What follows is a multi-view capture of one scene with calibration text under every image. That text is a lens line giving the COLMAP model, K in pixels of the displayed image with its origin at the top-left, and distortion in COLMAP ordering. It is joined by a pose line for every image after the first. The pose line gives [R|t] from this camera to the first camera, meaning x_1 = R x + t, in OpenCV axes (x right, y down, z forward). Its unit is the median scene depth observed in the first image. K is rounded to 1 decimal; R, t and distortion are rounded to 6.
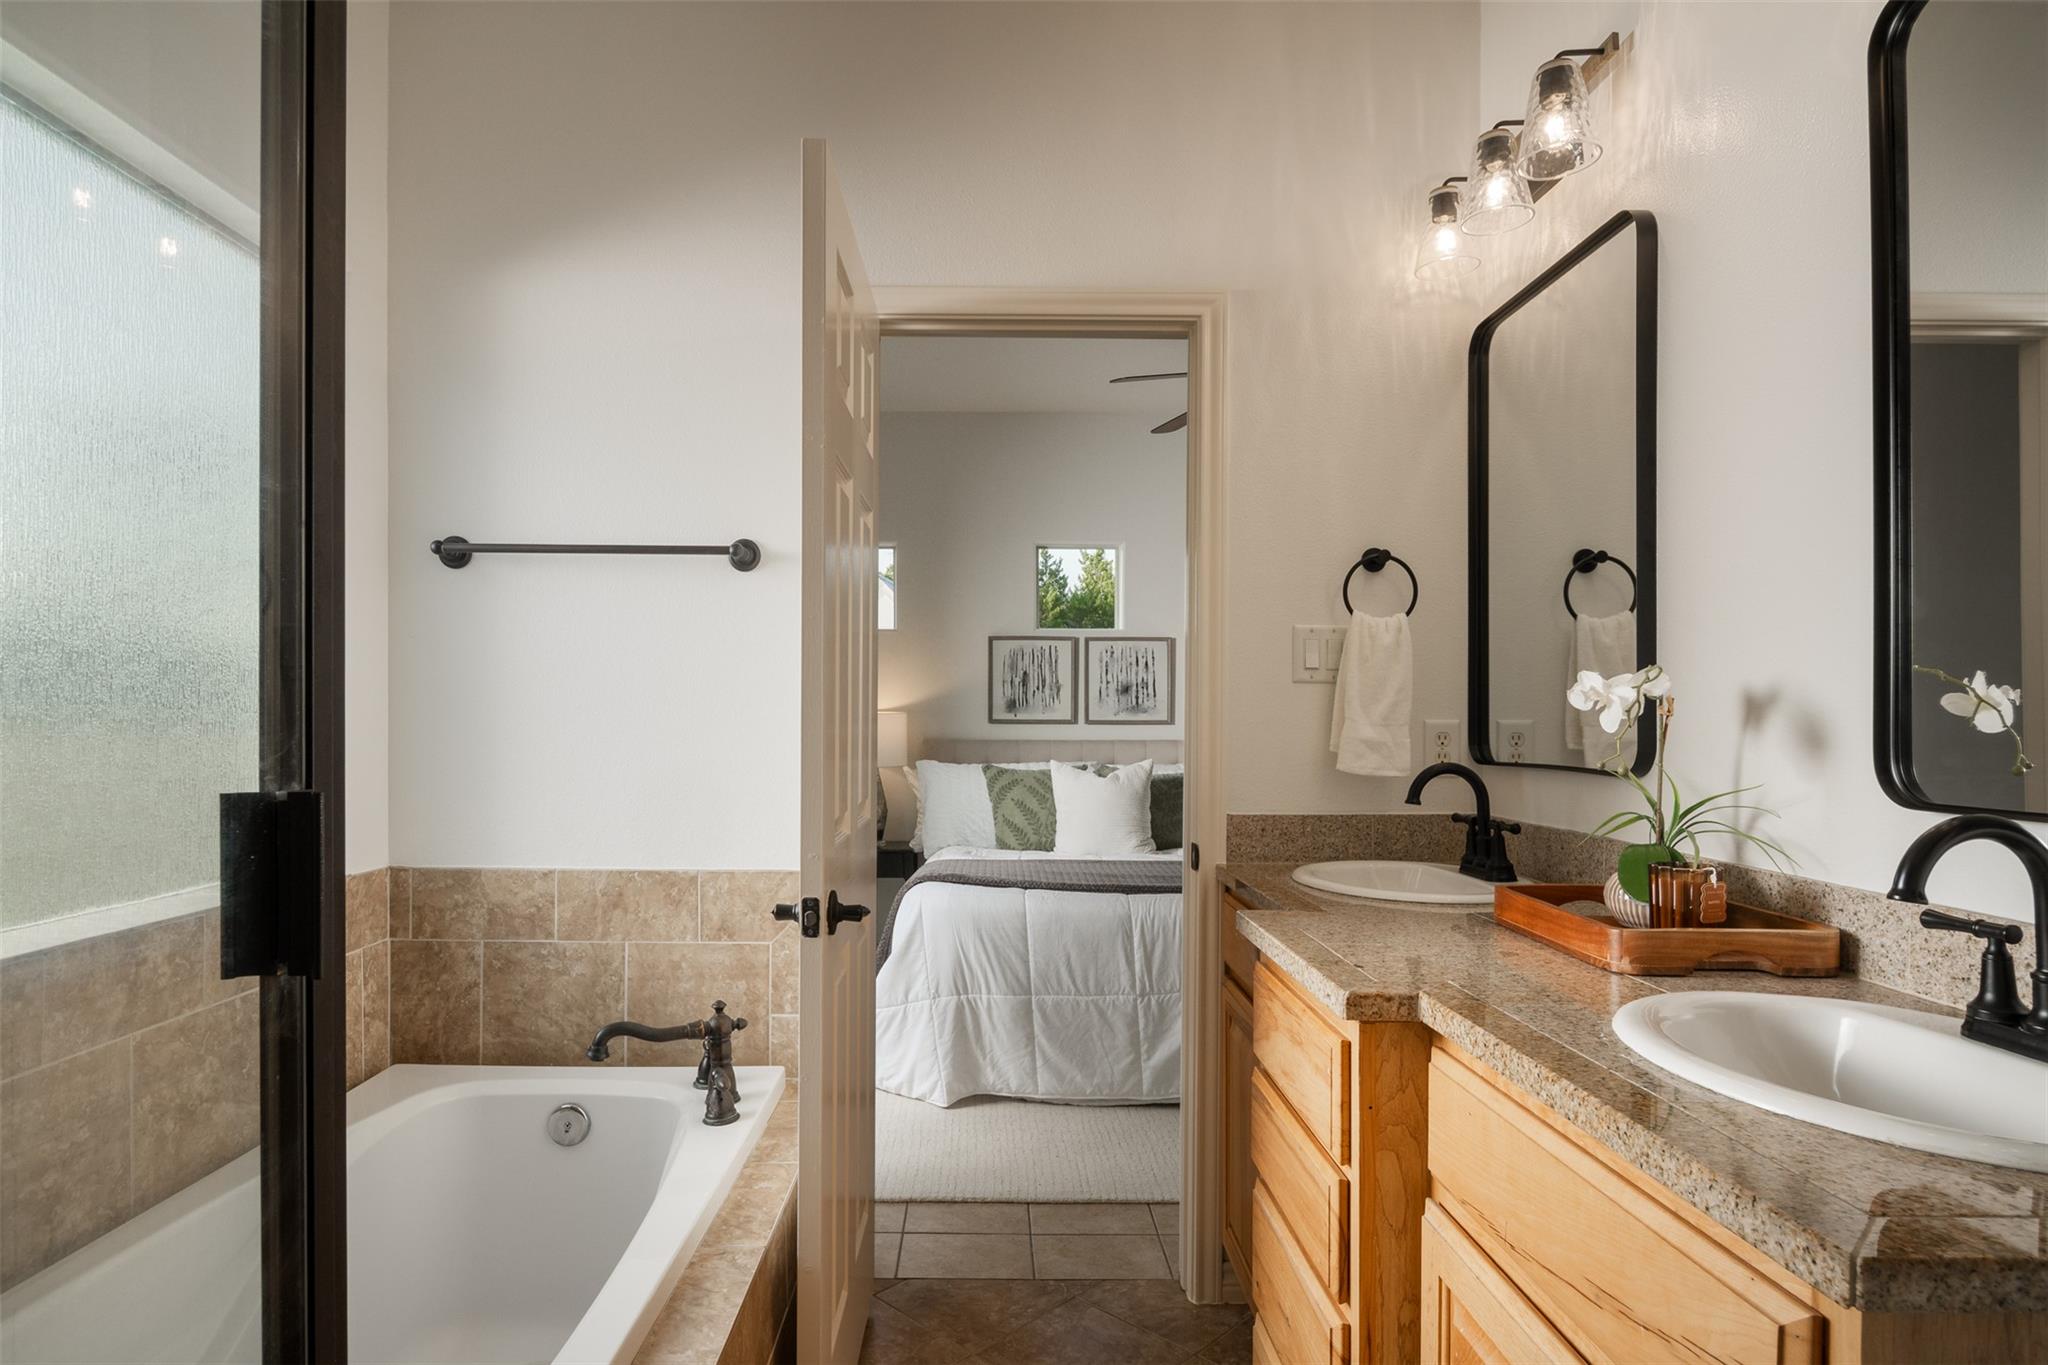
lens RADIAL K [[1099.2, 0, 1025.6], [0, 1099.2, 718.2], [0, 0, 1]] dist [-0.001874, -0.000105]
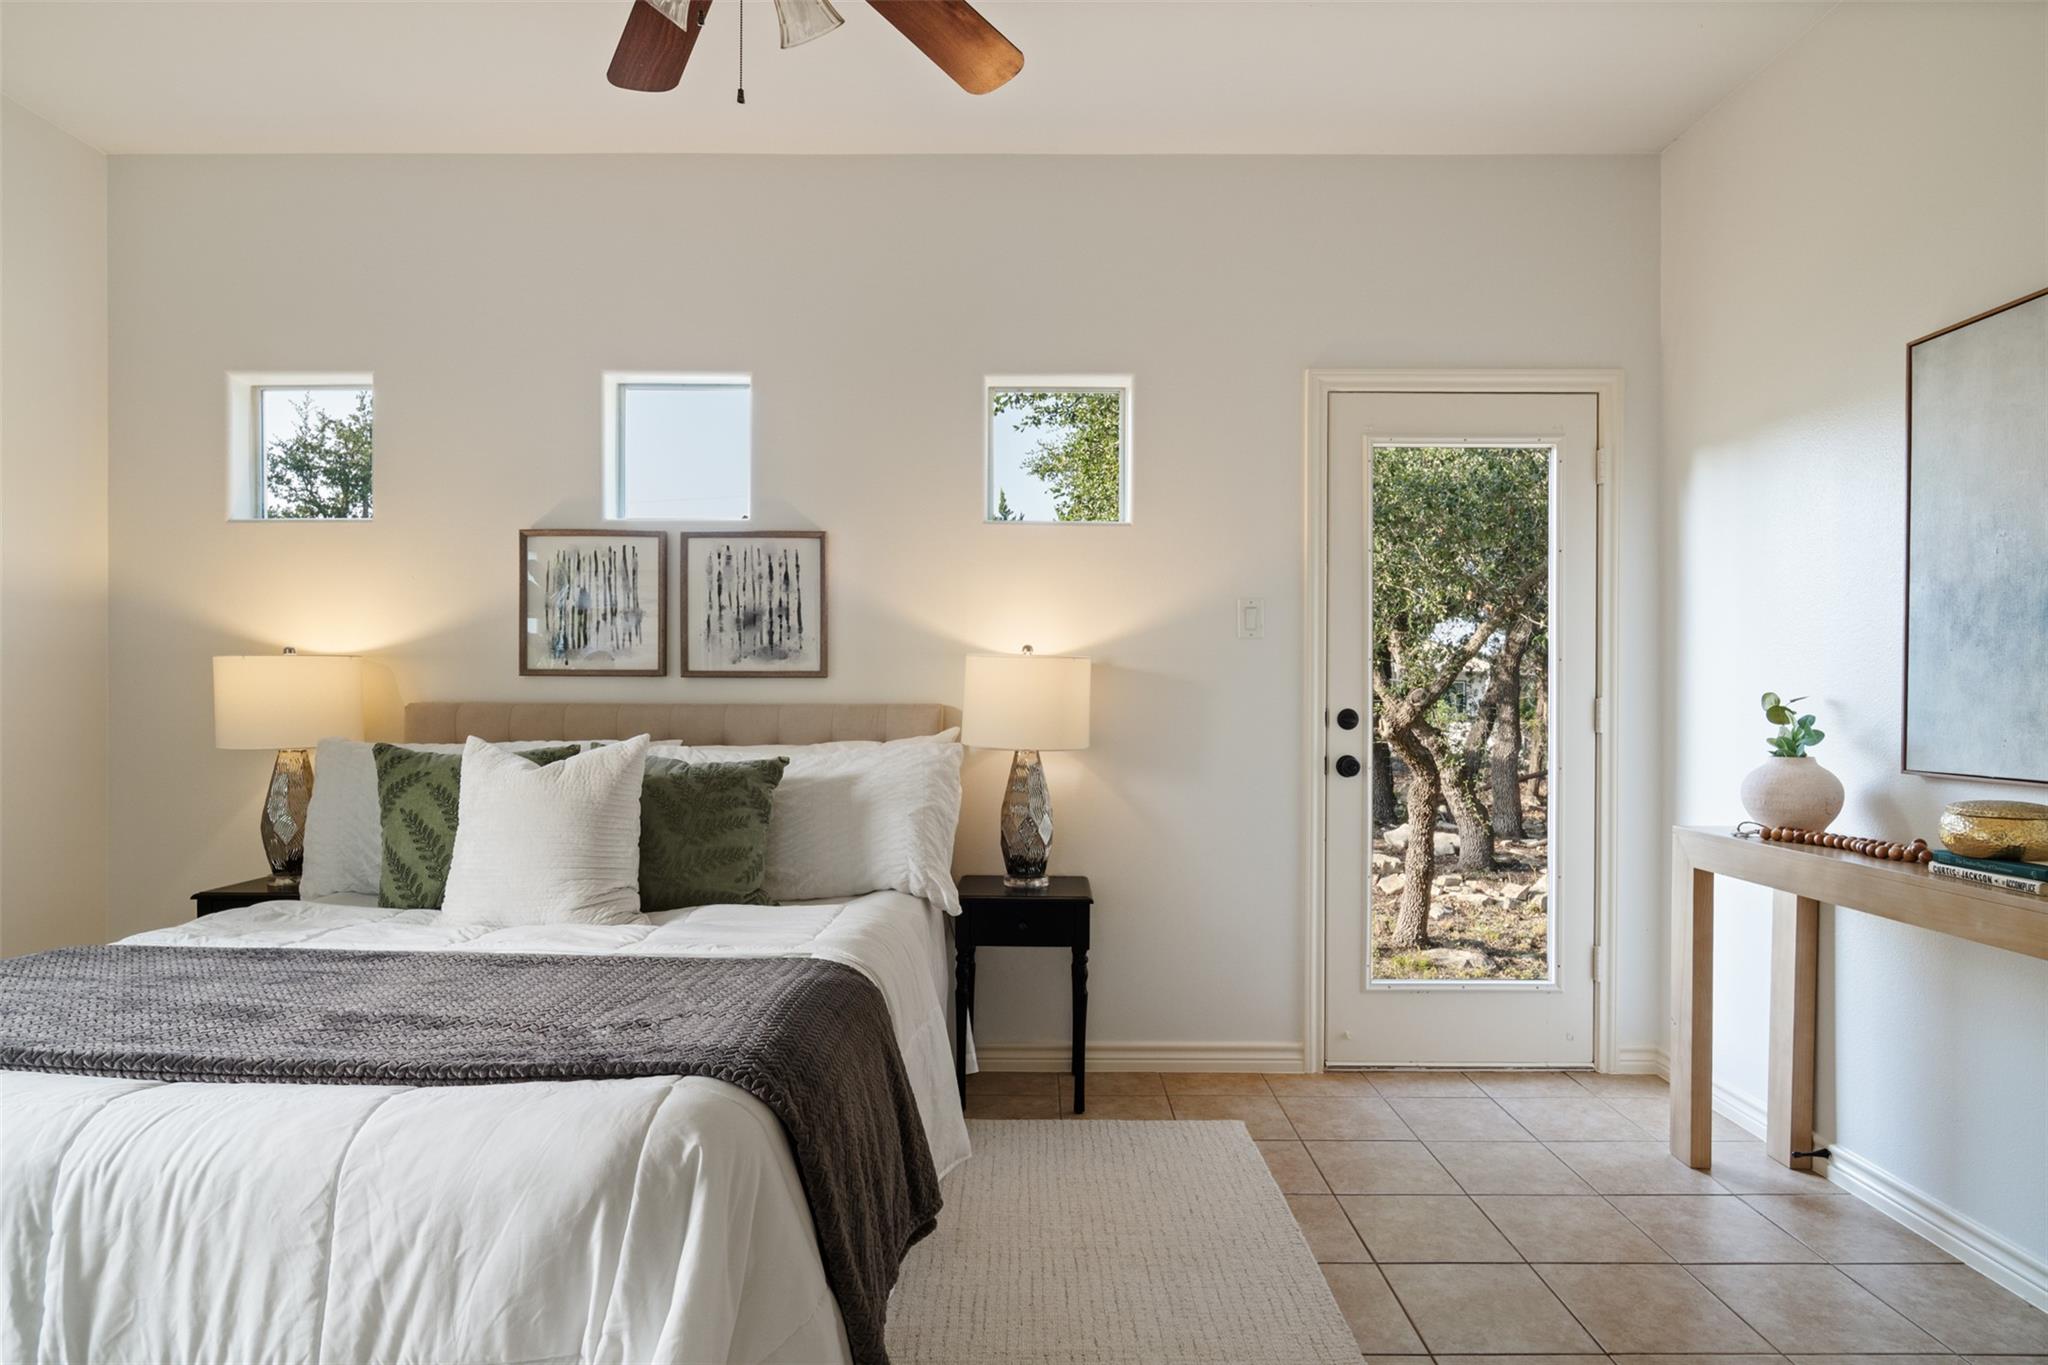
lens RADIAL K [[1099.2, 0, 1025.6], [0, 1099.2, 718.2], [0, 0, 1]] dist [-0.001874, -0.000105]
pose [[0.999178, 0.003785, -0.040352, 0.265040], [-0.002953, 0.999782, 0.020658, 0.014704], [0.040422, -0.020522, 0.998972, 0.410397]]
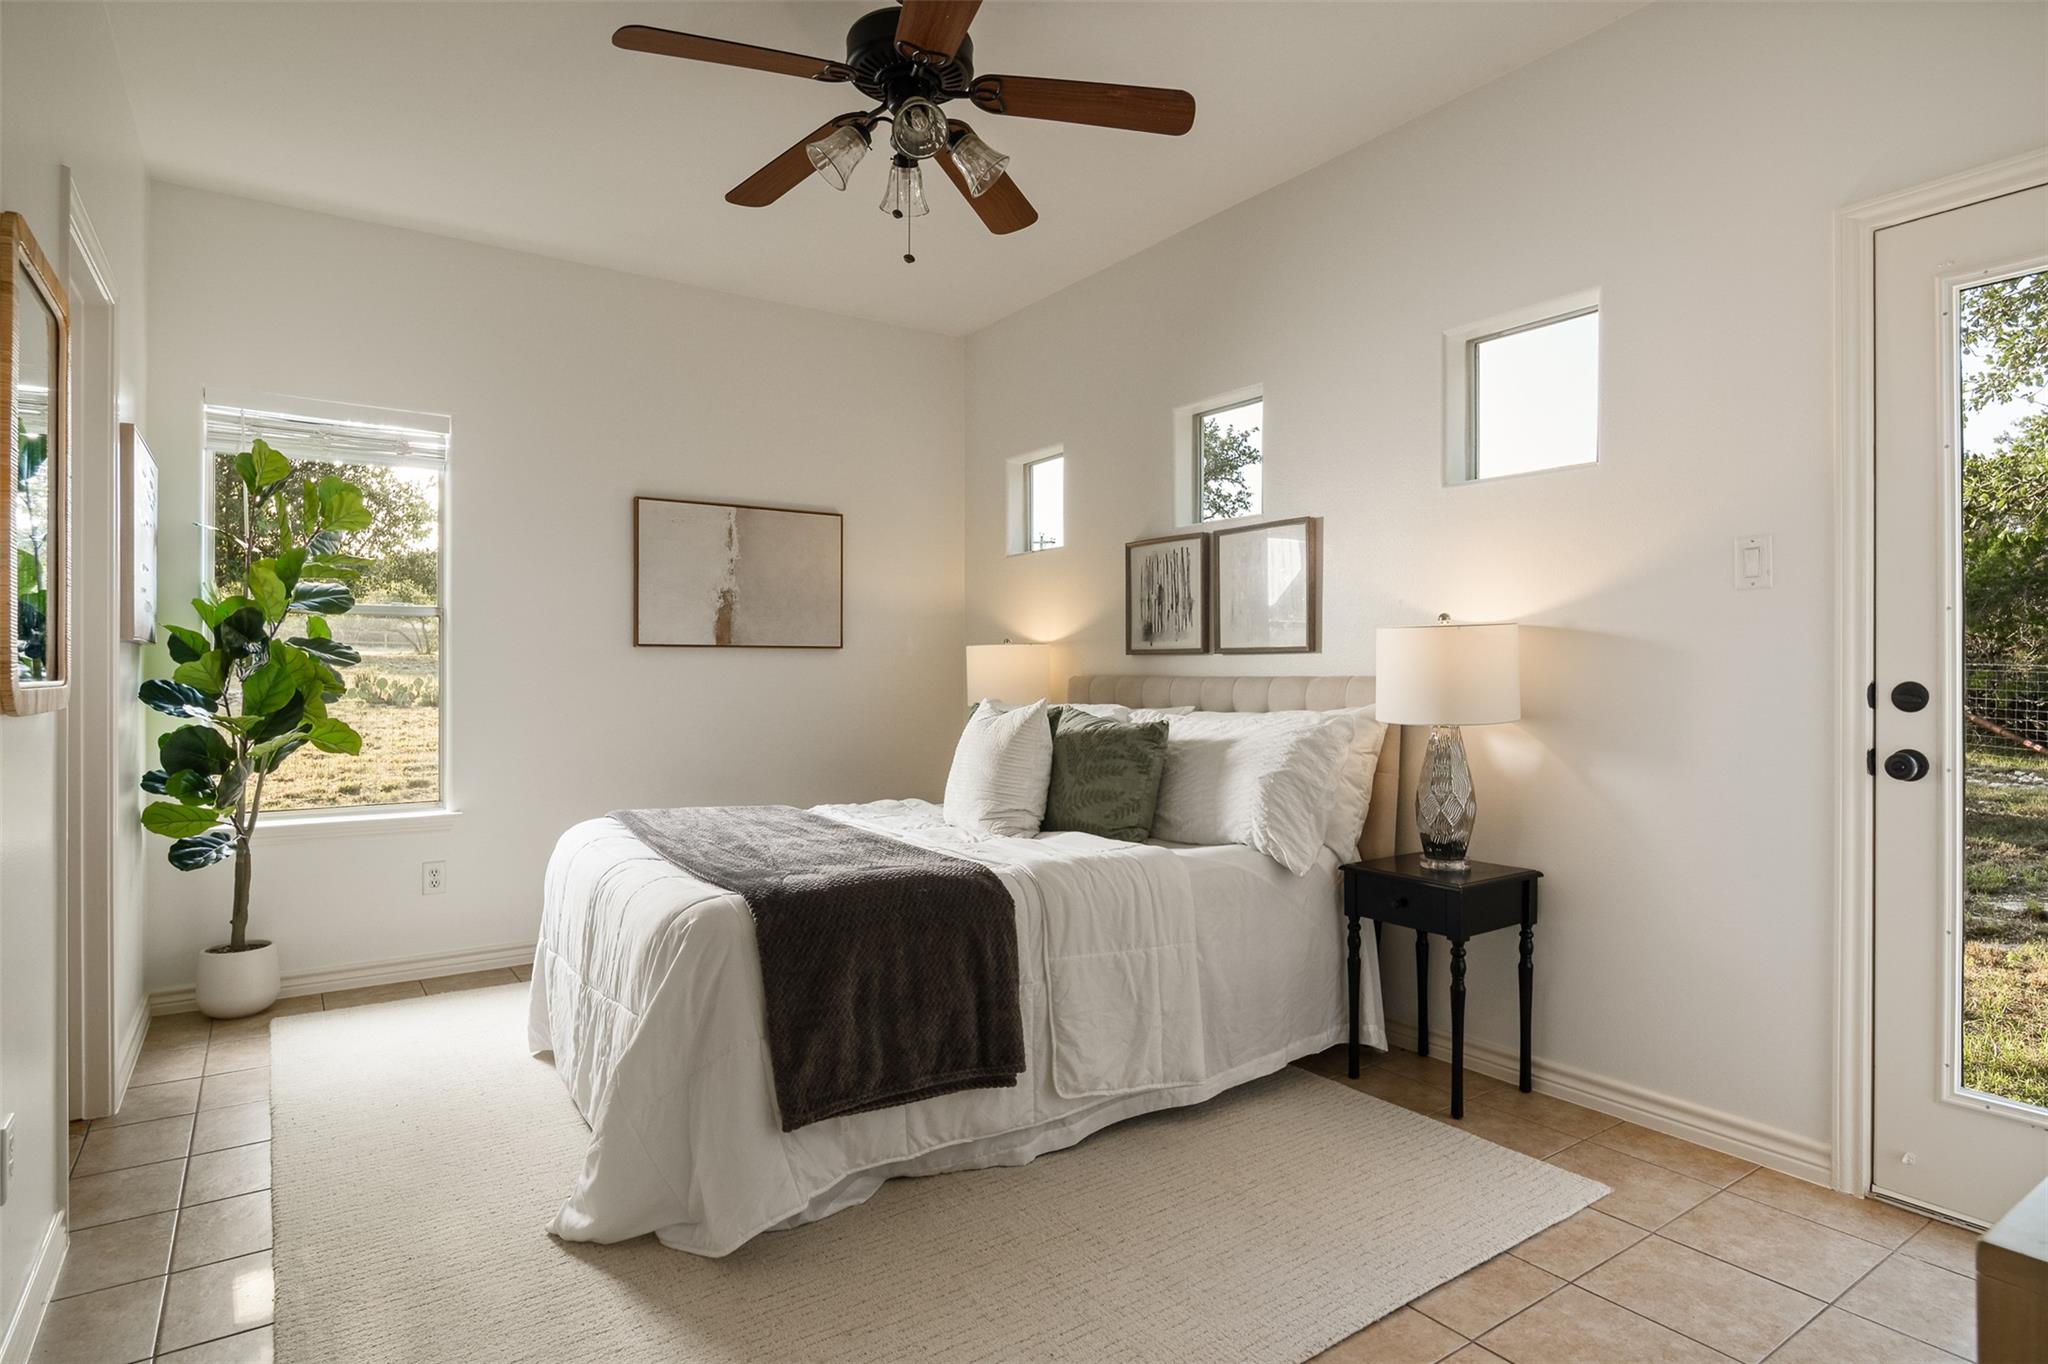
lens RADIAL K [[1081.9, 0, 1024.0], [0, 1081.9, 682.0], [0, 0, 1]] dist [0.000100, 0.000350]
pose [[0.545695, 0.005745, -0.837964, 0.571432], [0.004773, 0.999939, 0.009963, 0.015854], [0.837970, -0.009437, 0.545635, 0.515549]]
